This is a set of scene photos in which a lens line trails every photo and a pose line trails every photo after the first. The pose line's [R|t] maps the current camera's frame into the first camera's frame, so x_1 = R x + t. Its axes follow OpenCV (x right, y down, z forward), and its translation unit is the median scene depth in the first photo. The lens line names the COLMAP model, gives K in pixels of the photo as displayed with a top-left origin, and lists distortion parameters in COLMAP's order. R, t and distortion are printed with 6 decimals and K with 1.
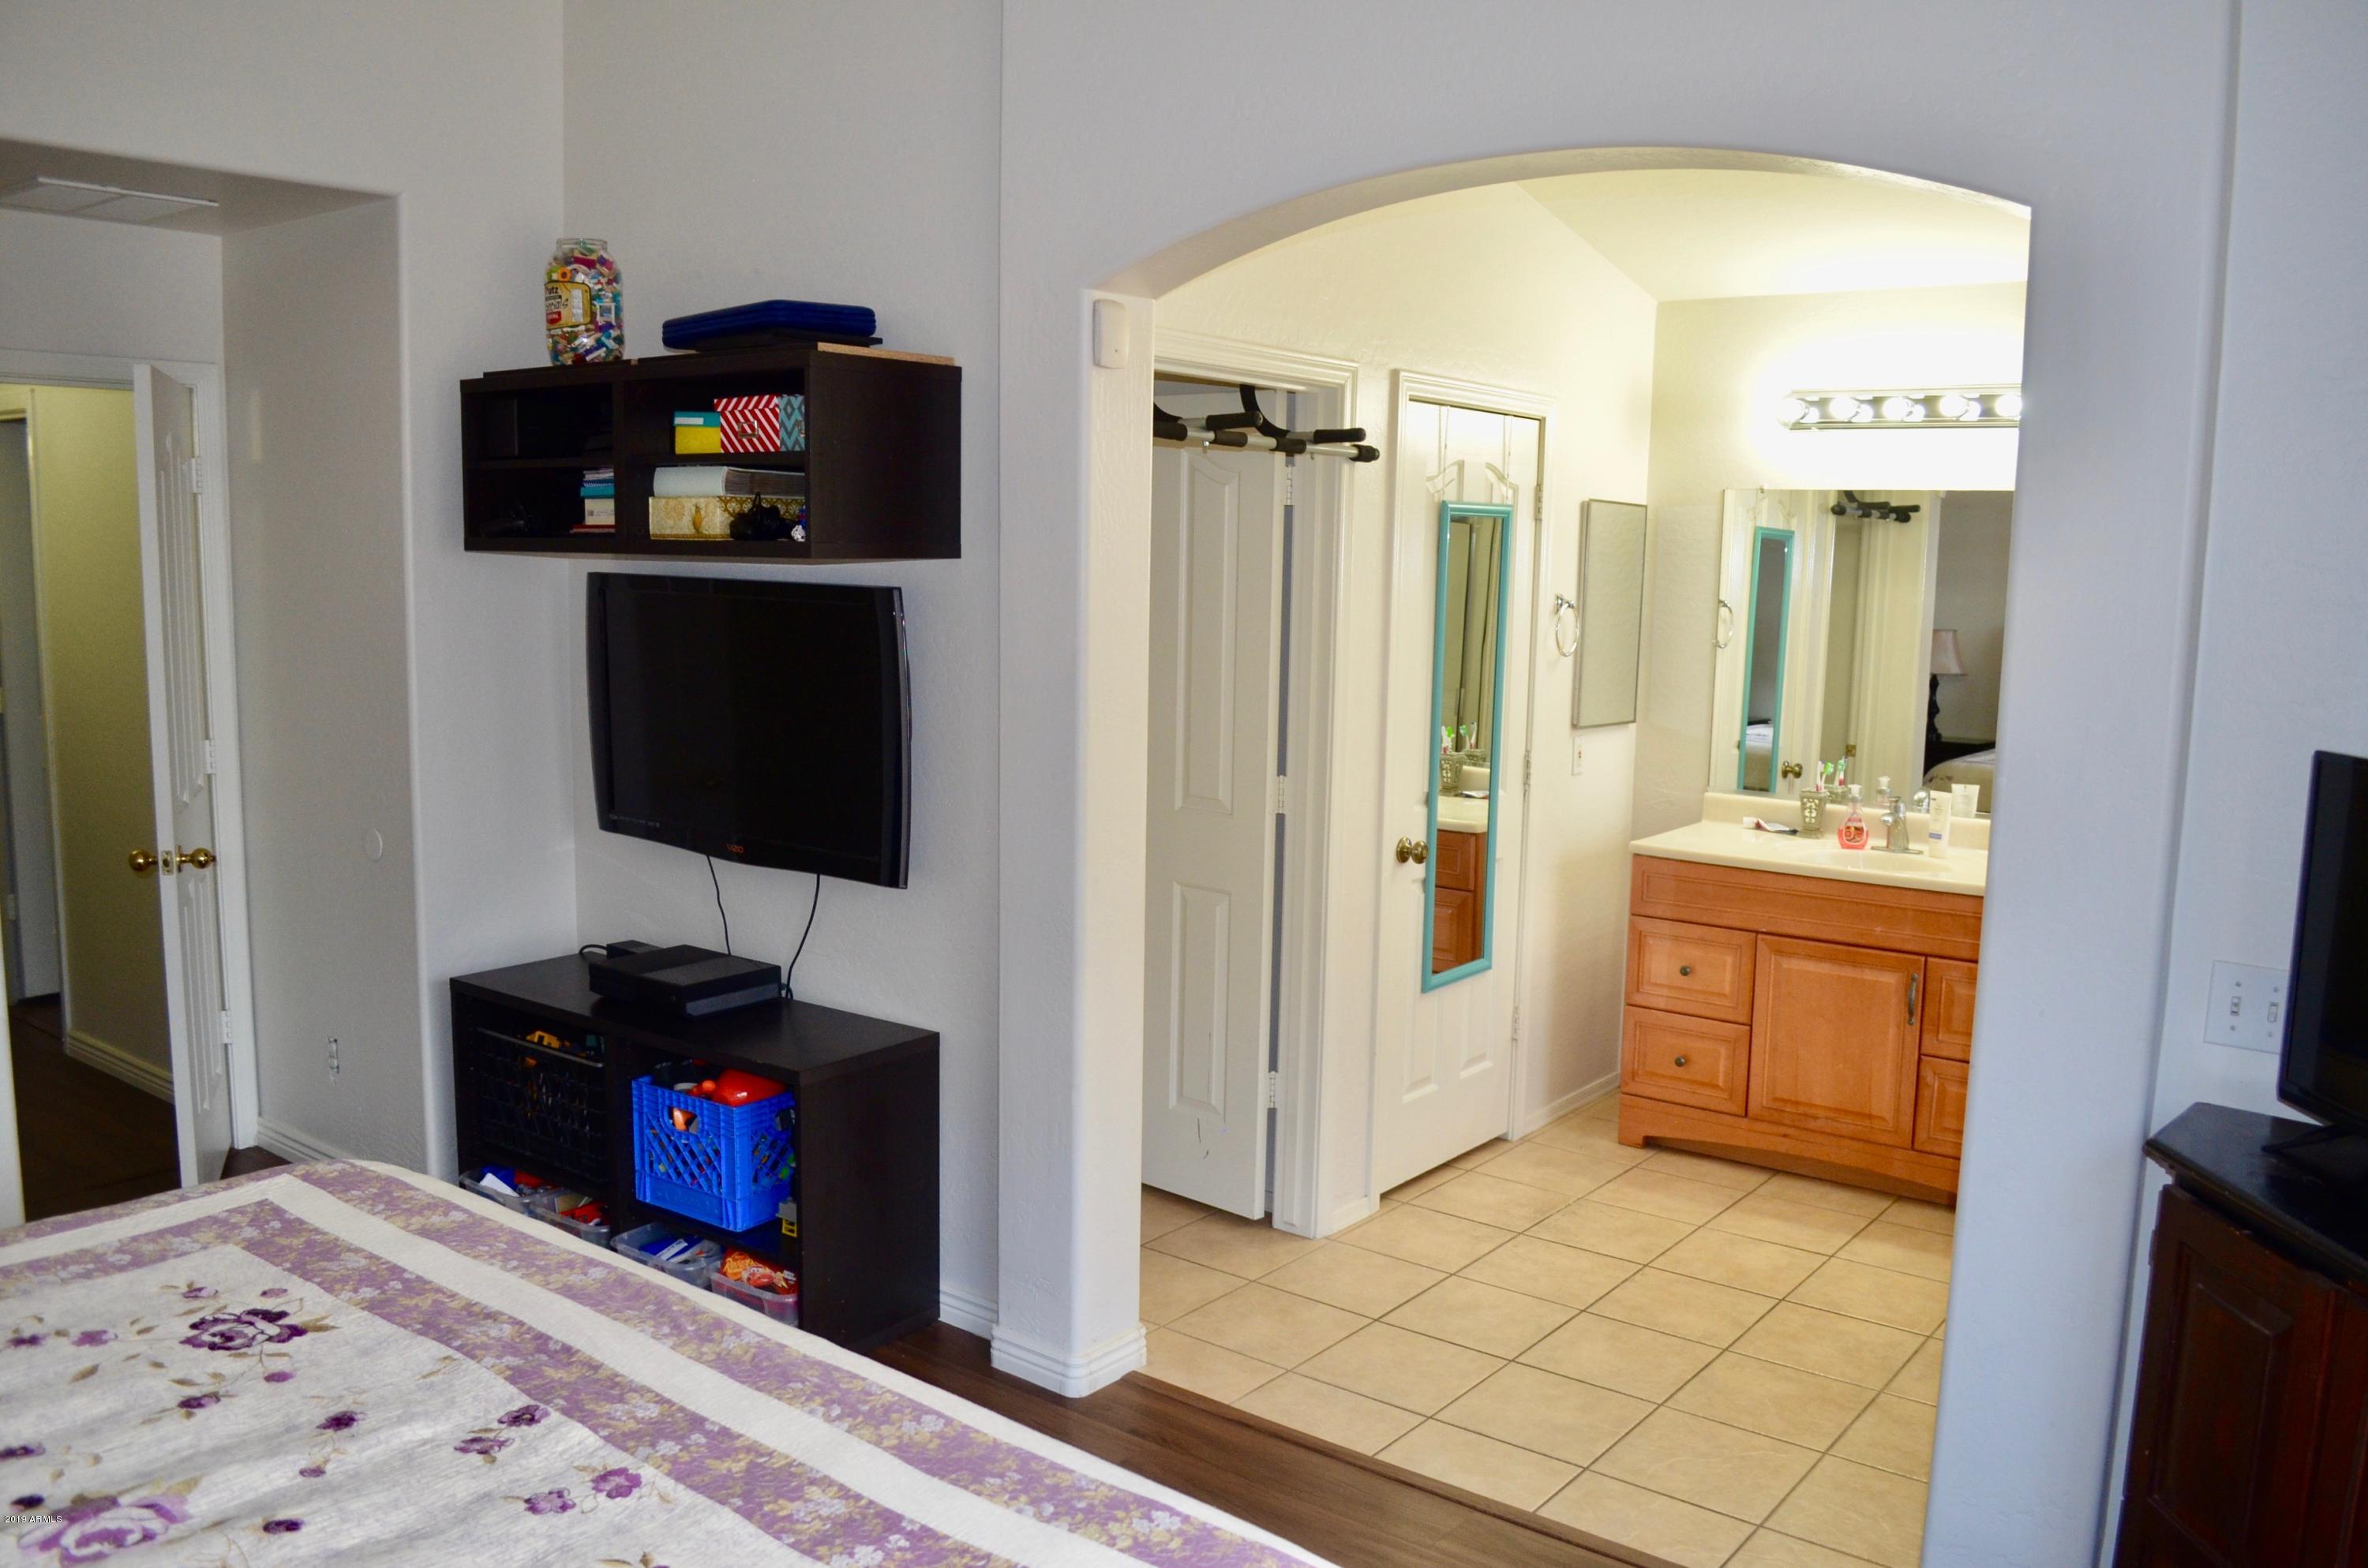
lens RADIAL K [[1852.3, 0, 1196.0], [0, 1852.3, 799.1], [0, 0, 1]] dist [-0.079088, 0.000672]
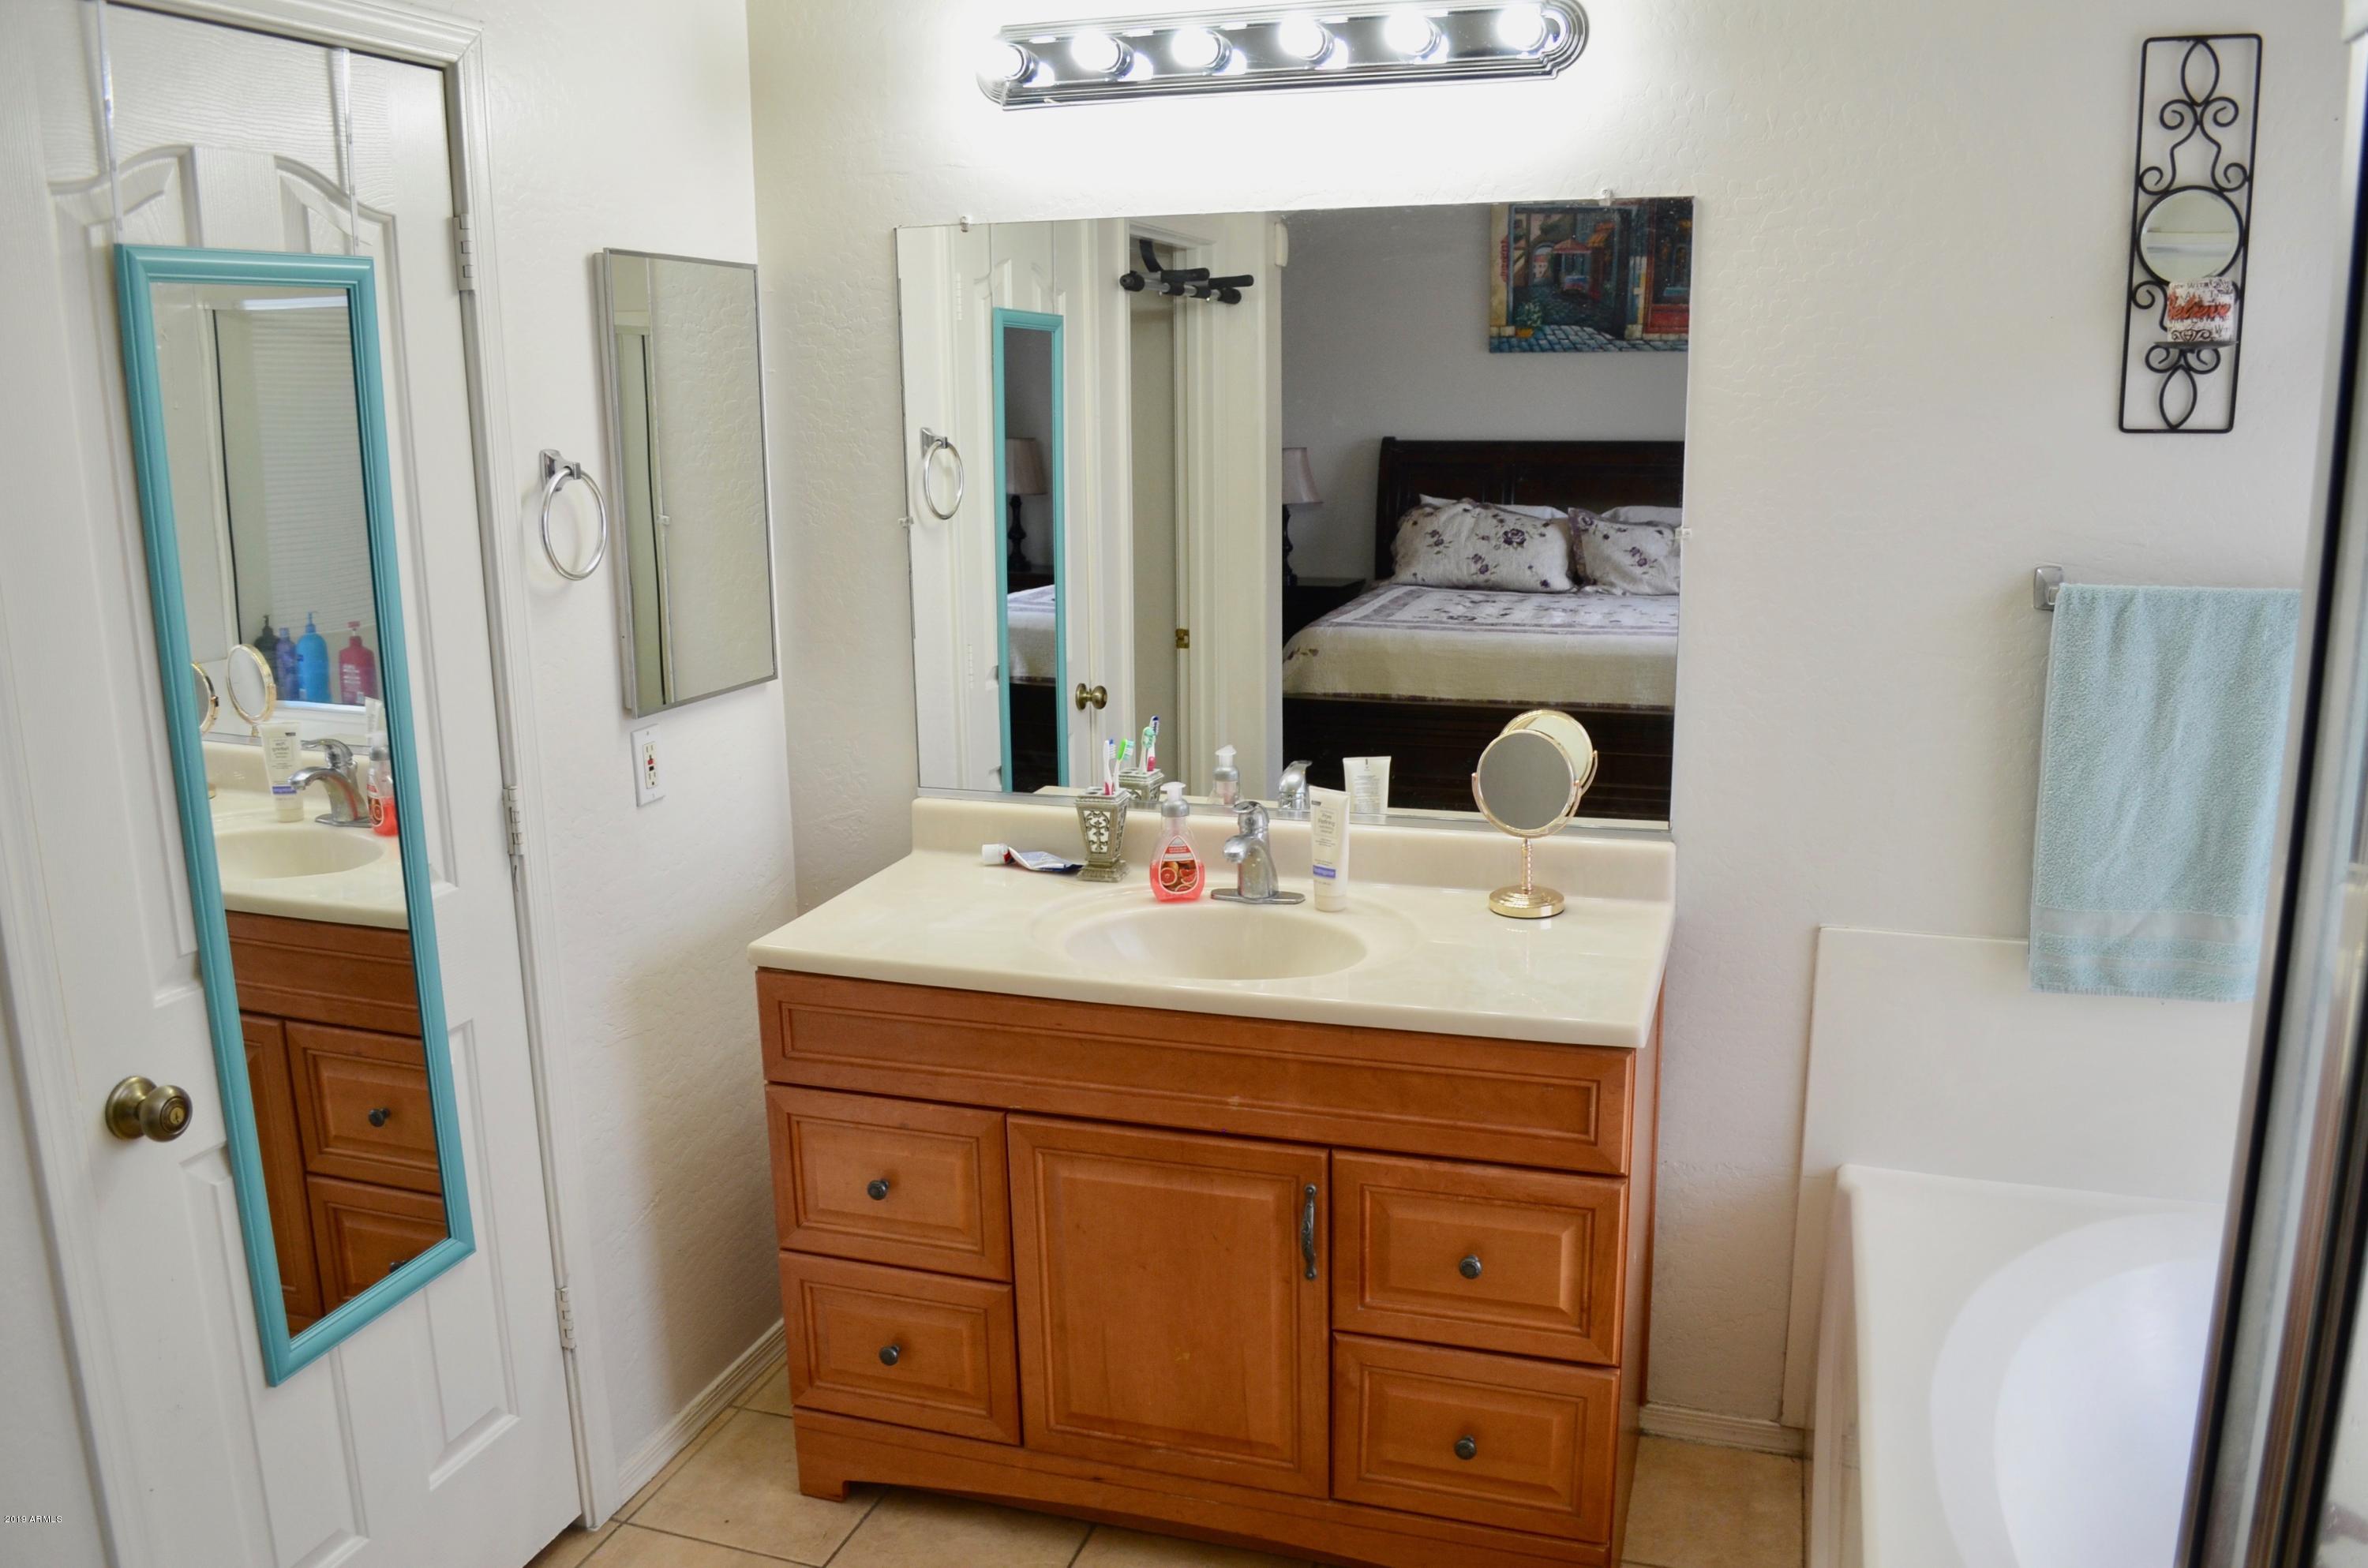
lens RADIAL K [[1852.3, 0, 1196.0], [0, 1852.3, 799.1], [0, 0, 1]] dist [-0.079088, 0.000672]
pose [[0.941384, -0.106687, 0.320022, 0.195078], [0.077152, 0.991619, 0.103629, -0.058152], [-0.328396, -0.072865, 0.941725, 0.496384]]
